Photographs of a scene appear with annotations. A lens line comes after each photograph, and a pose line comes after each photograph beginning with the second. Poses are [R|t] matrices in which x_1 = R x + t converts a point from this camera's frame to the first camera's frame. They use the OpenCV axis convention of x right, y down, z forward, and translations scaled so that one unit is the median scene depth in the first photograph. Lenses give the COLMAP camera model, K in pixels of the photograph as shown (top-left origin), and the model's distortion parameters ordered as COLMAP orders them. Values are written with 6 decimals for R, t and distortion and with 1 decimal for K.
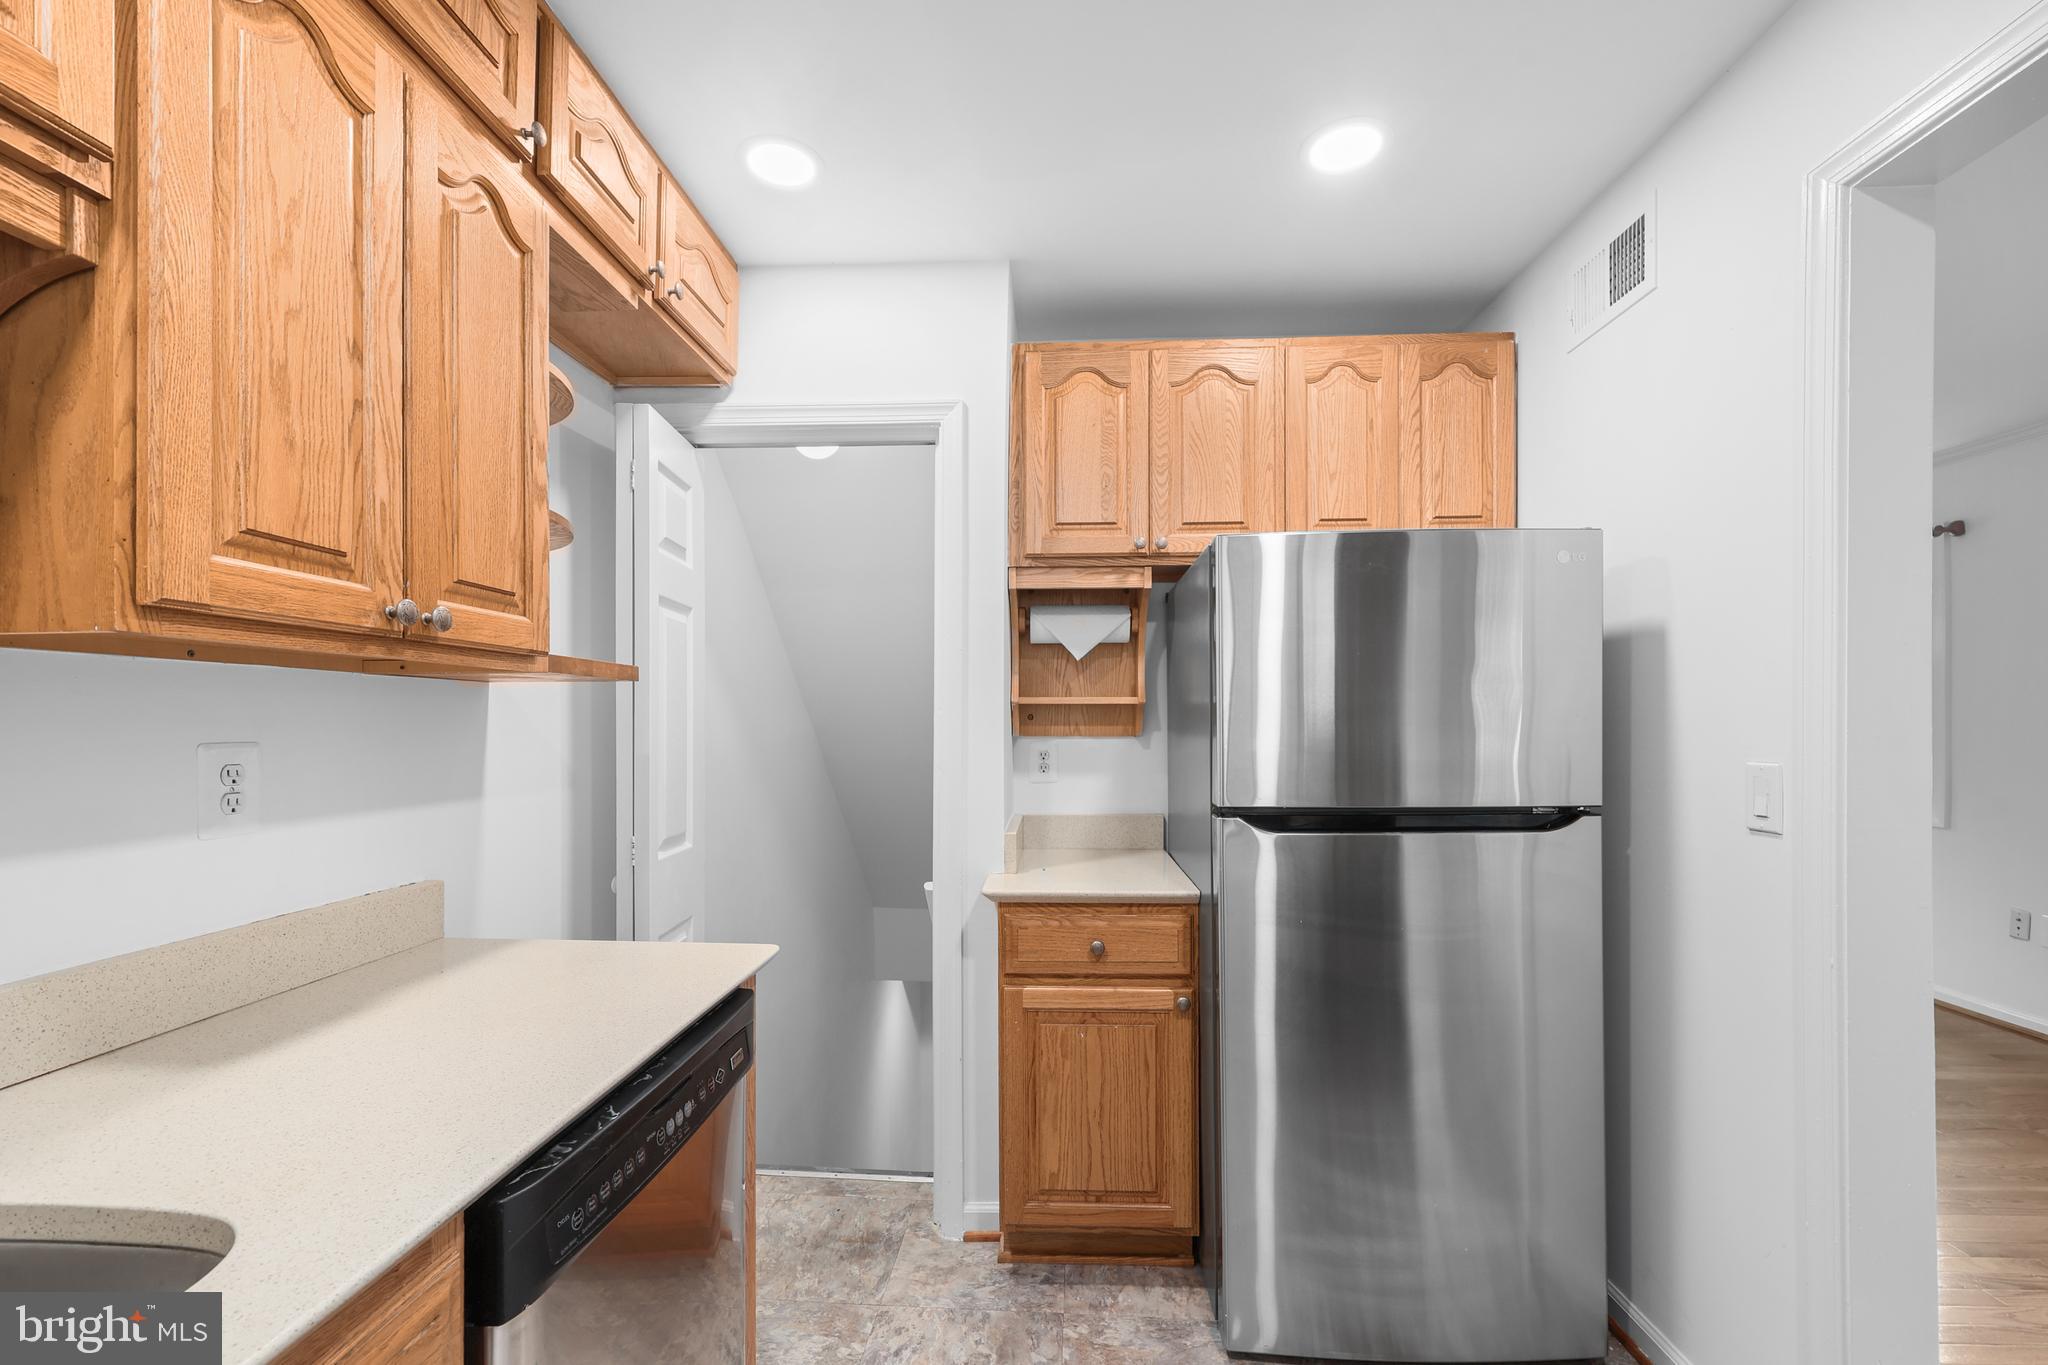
lens RADIAL K [[849.7, 0, 1015.5], [0, 849.7, 719.2], [0, 0, 1]] dist [0.000052, 0.000045]
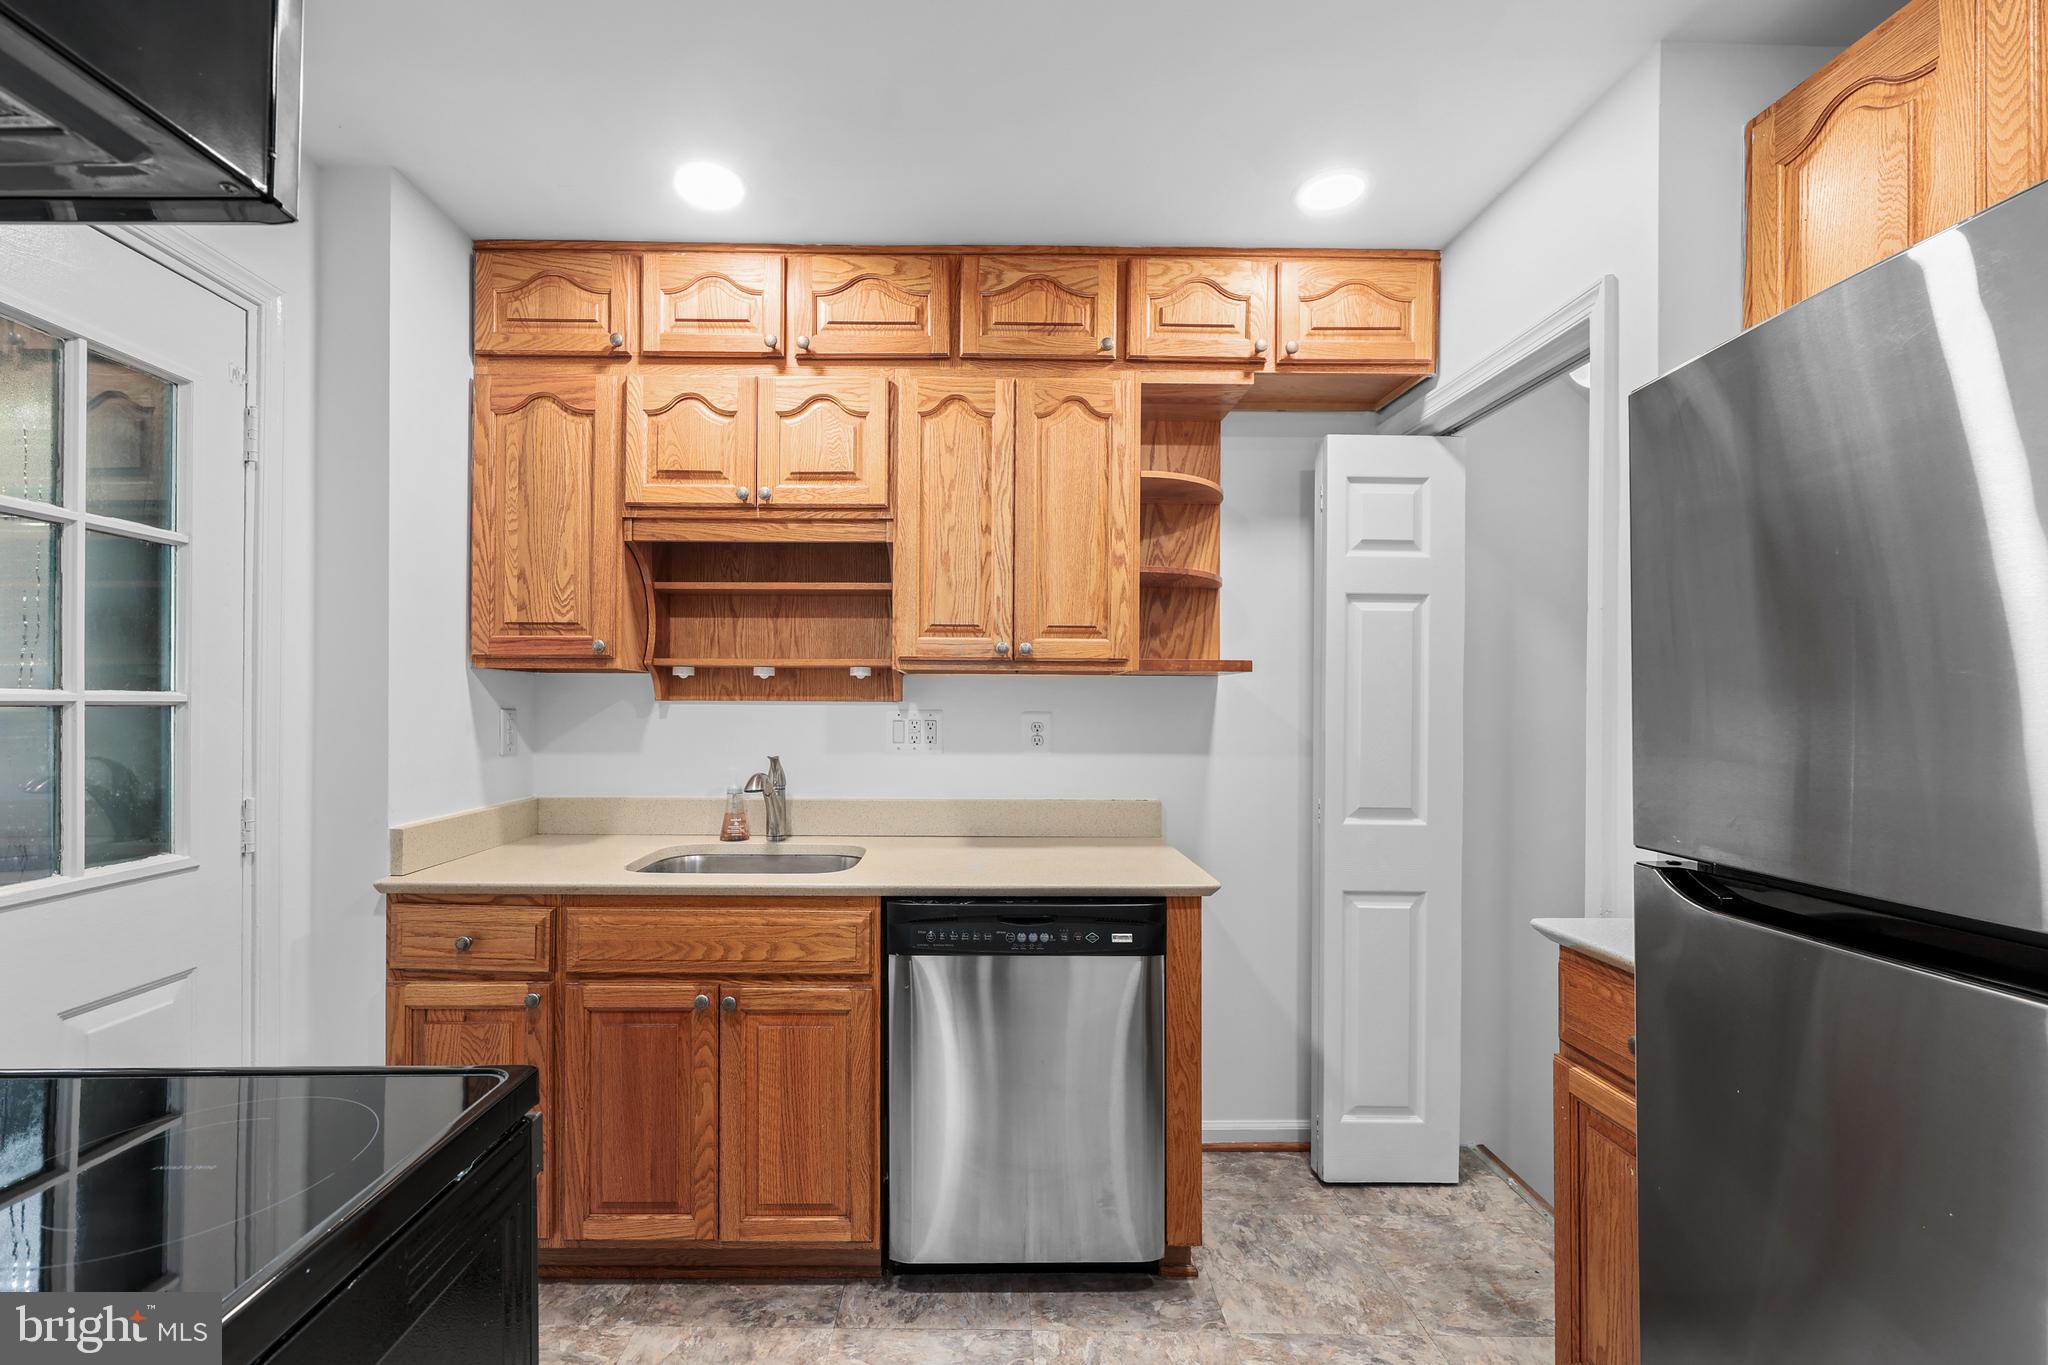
lens RADIAL K [[861.1, 0, 976.5], [0, 861.1, 702.3], [0, 0, 1]] dist [-0.000325, 0.000113]
pose [[0.057568, 0.001939, -0.998340, 1.194607], [-0.001586, 0.999997, 0.001850, -0.000406], [0.998340, 0.001477, 0.057571, 0.725650]]
